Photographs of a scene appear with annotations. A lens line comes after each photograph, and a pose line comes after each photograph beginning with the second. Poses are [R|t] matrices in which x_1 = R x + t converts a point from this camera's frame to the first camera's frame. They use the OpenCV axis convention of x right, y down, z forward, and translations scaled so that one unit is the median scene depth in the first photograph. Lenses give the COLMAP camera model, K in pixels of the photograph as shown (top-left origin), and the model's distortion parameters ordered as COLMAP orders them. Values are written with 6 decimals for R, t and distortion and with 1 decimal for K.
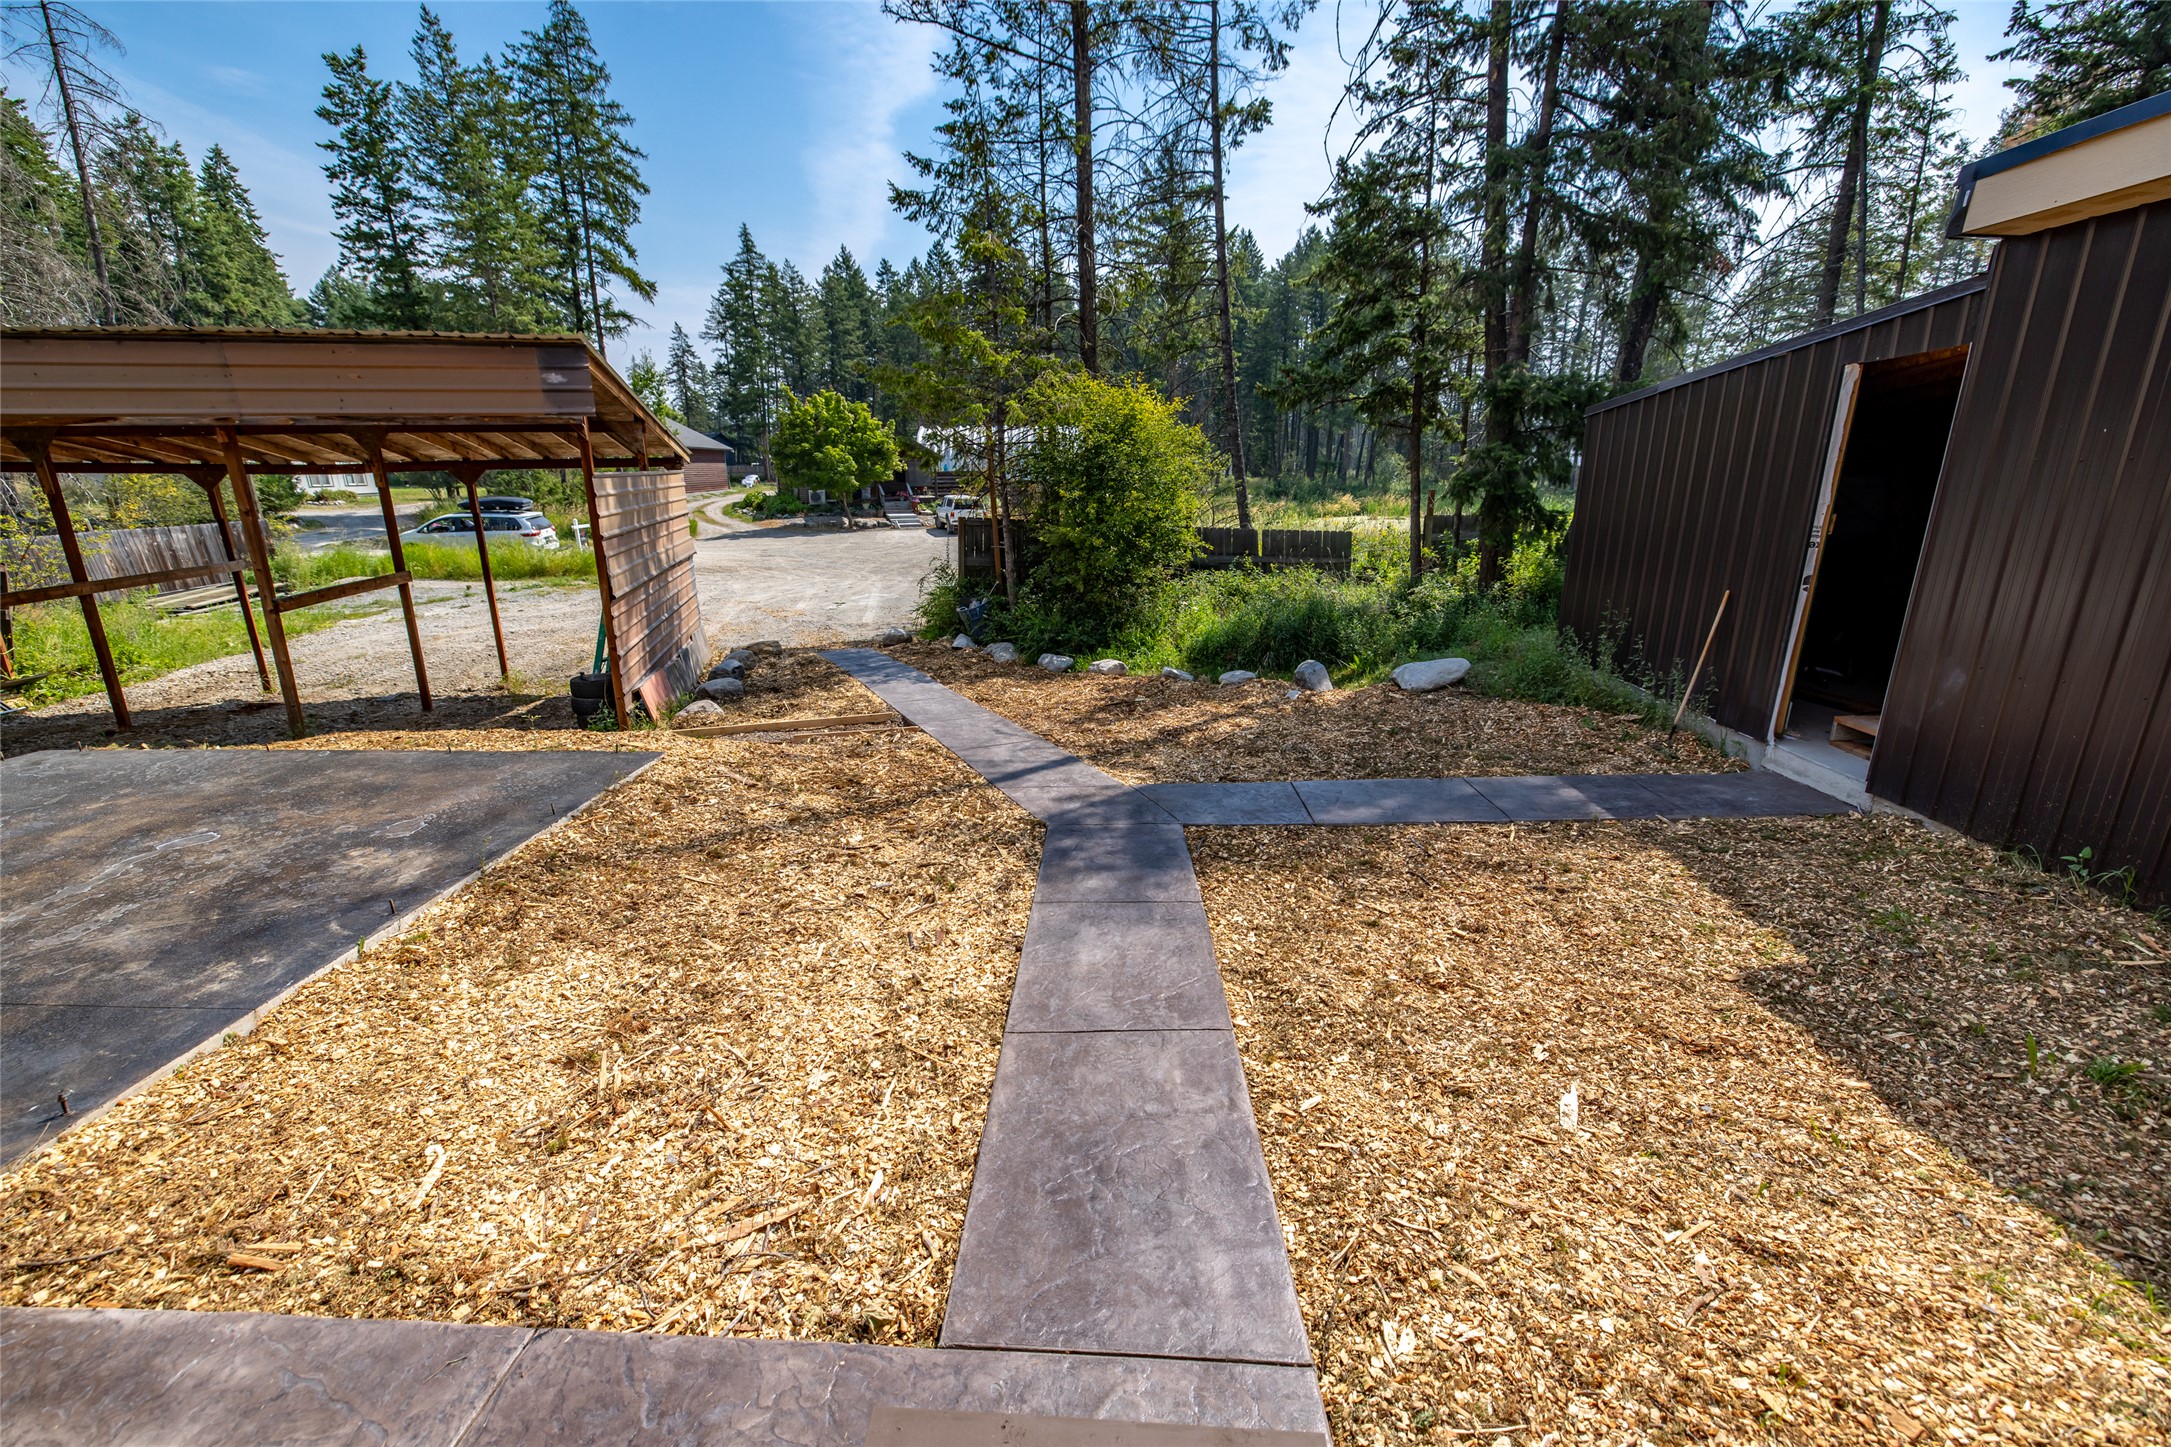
lens RADIAL K [[899.8, 0, 1082.0], [0, 899.8, 726.3], [0, 0, 1]] dist [0.001096, -0.000371]
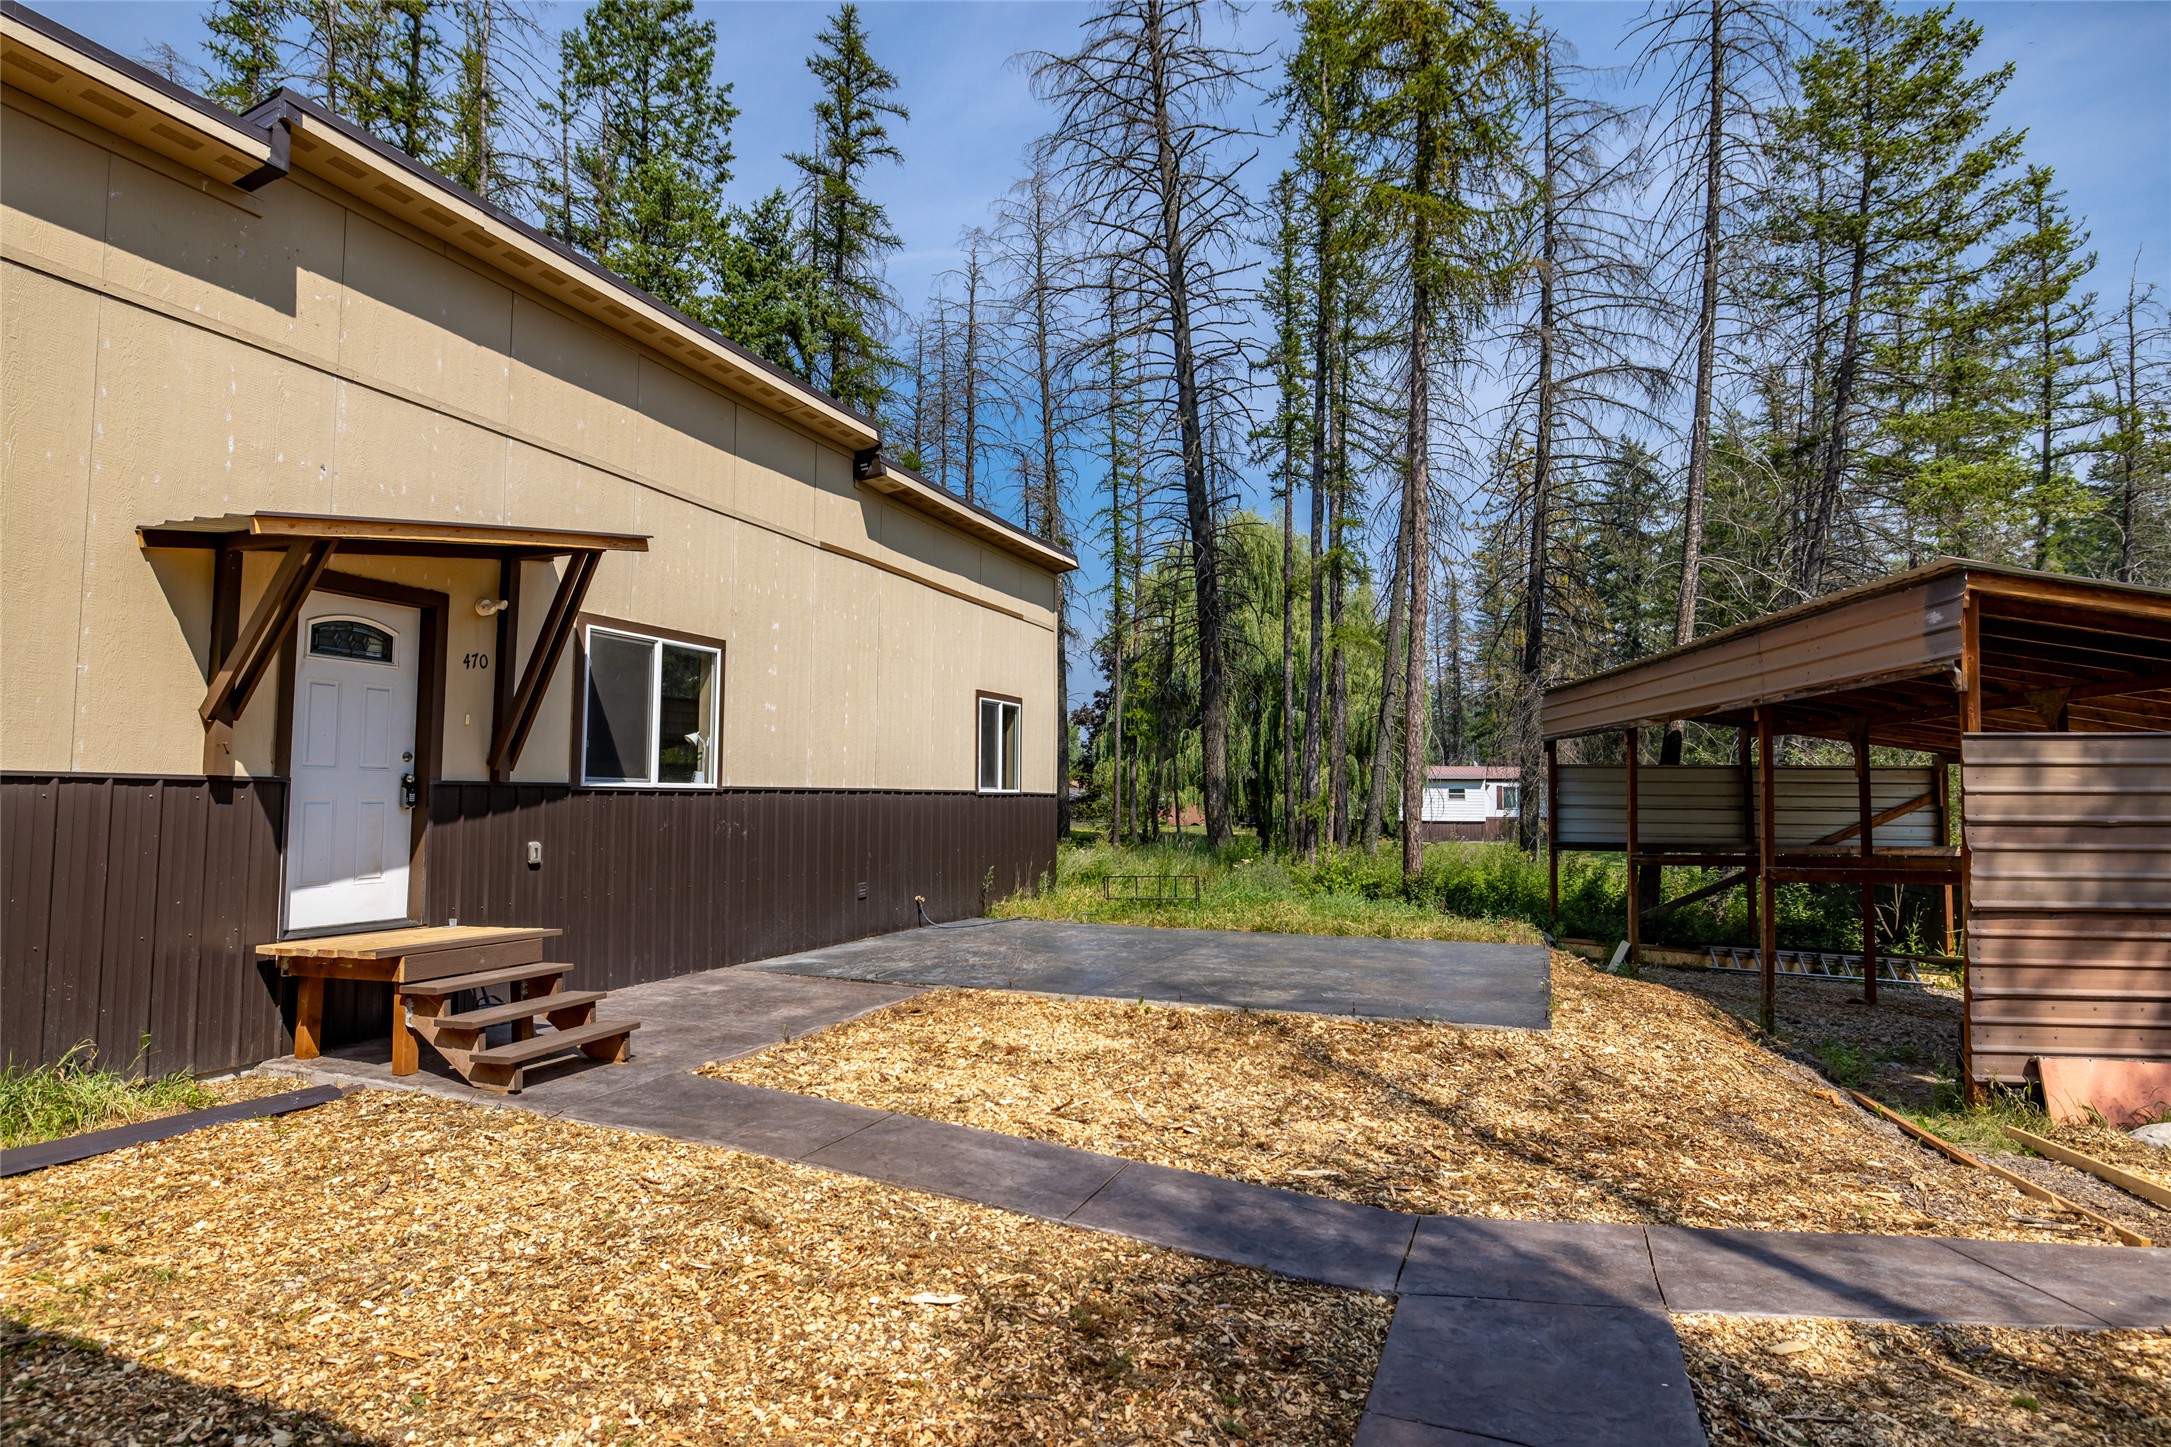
lens RADIAL K [[1158.7, 0, 1083.0], [0, 1158.7, 727.2], [0, 0, 1]] dist [0.001013, -0.000733]
pose [[-0.328986, -0.052484, -0.942875, 0.409724], [-0.264692, 0.963555, 0.038721, -0.094485], [0.906480, 0.262310, -0.330888, 0.467083]]
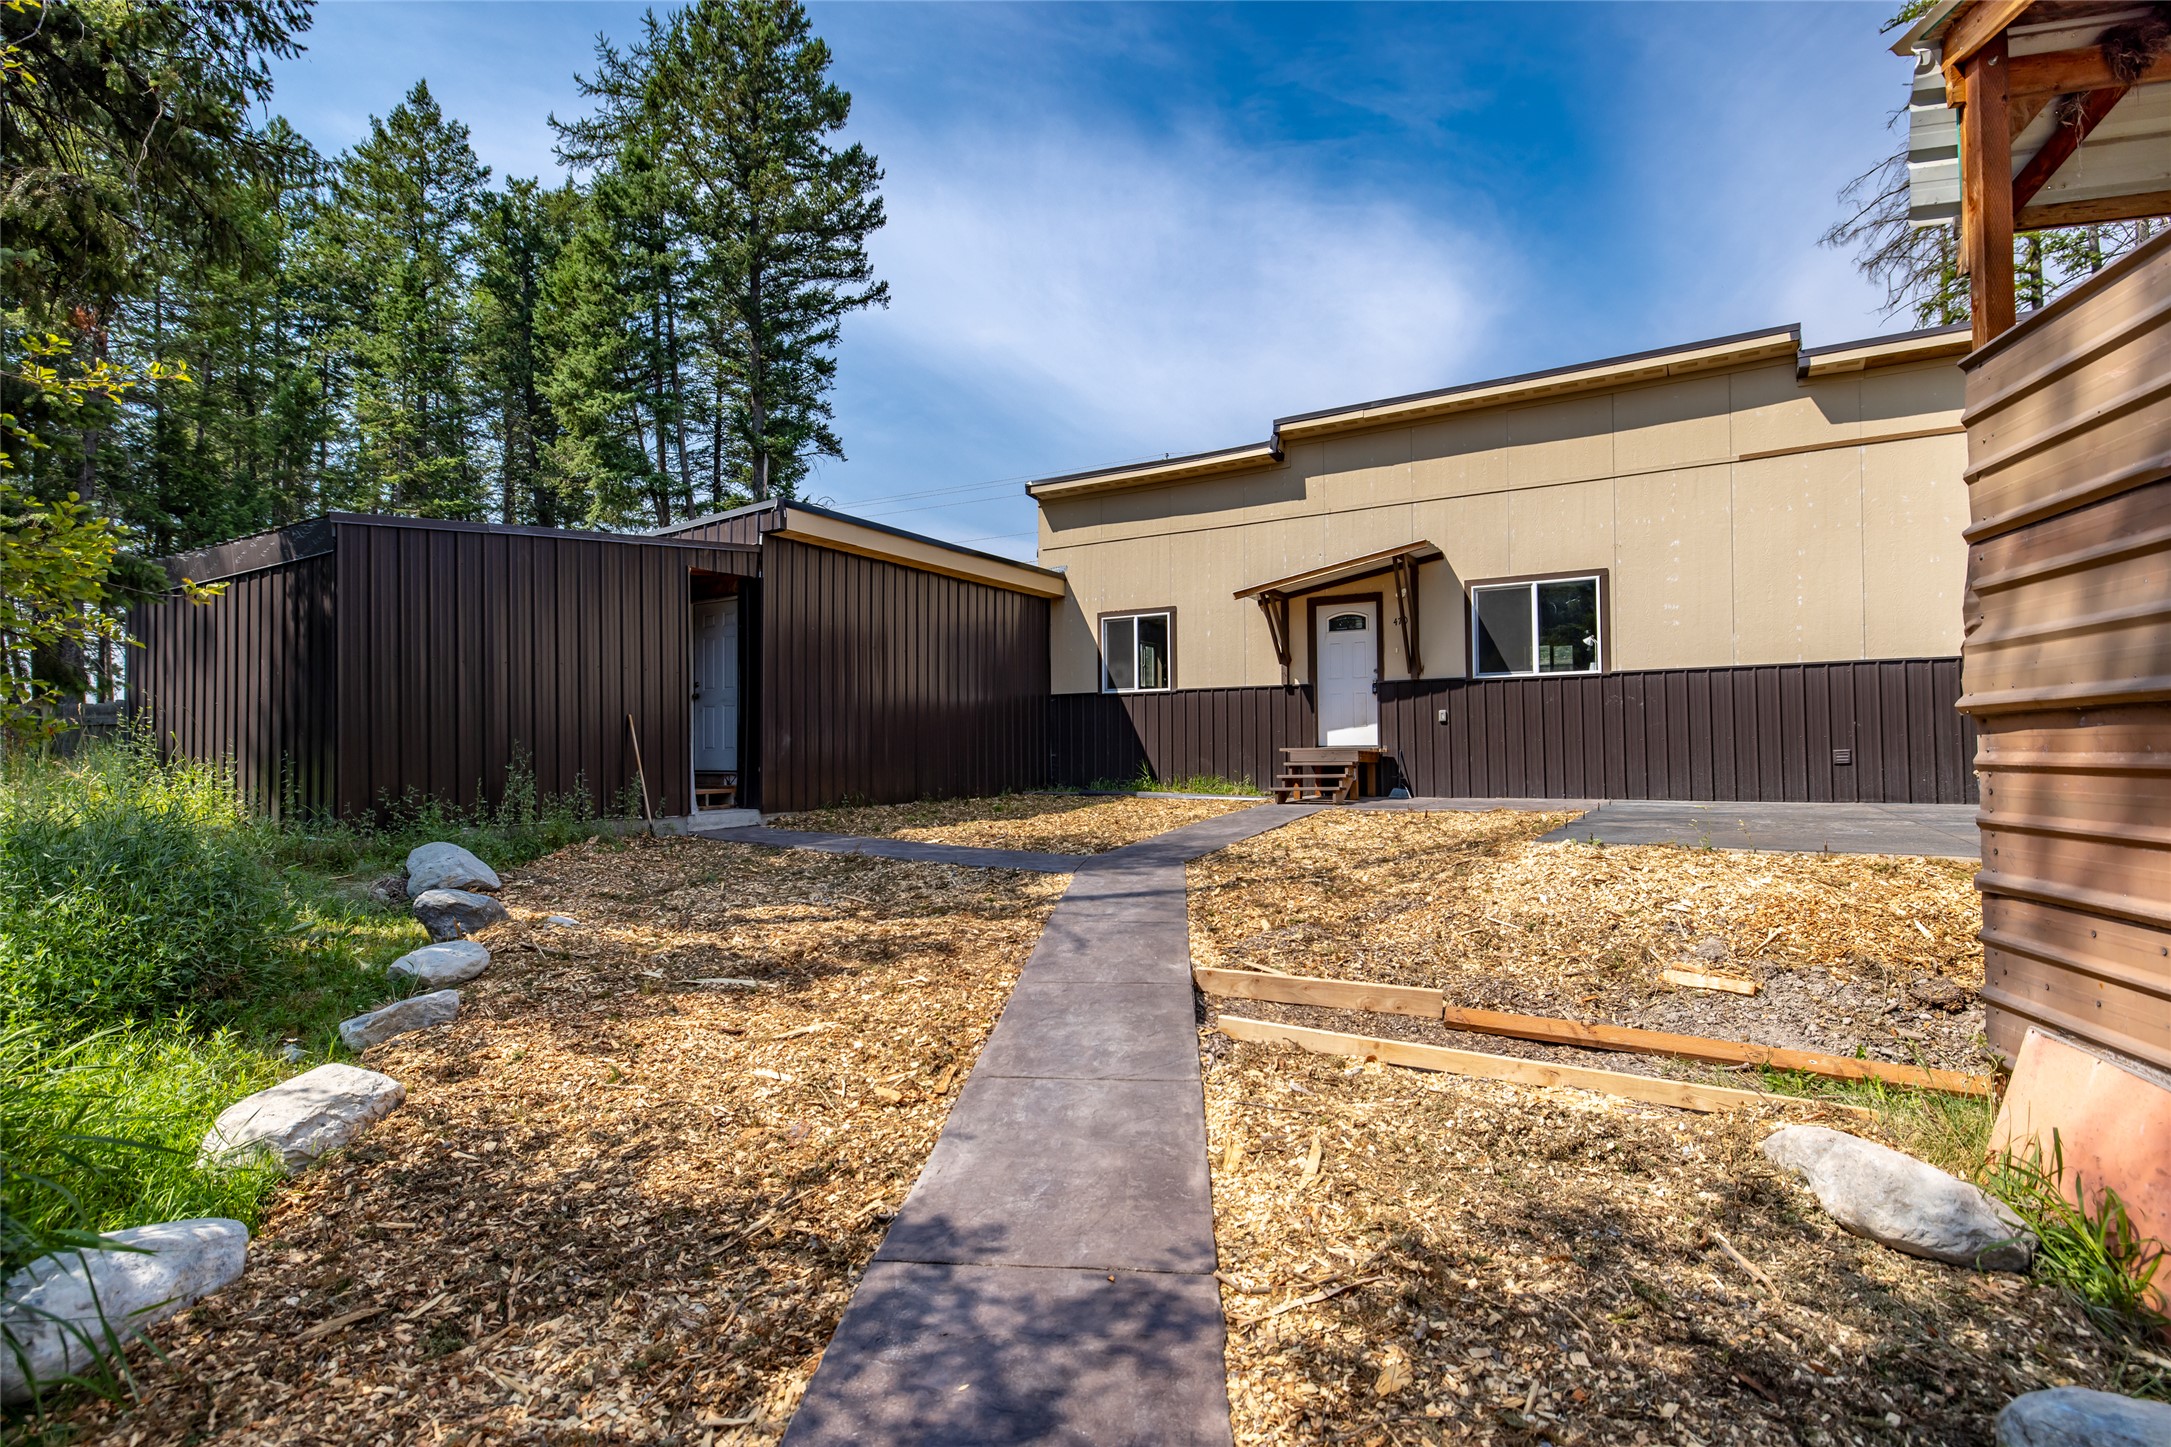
lens RADIAL K [[1044.7, 0, 1085.5], [0, 1044.7, 723.5], [0, 0, 1]] dist [0.001462, 0.000671]
pose [[-0.874085, 0.028467, 0.484938, -0.363215], [0.149796, 0.965428, 0.213329, -0.211004], [-0.462100, 0.259110, -0.848131, 1.146296]]
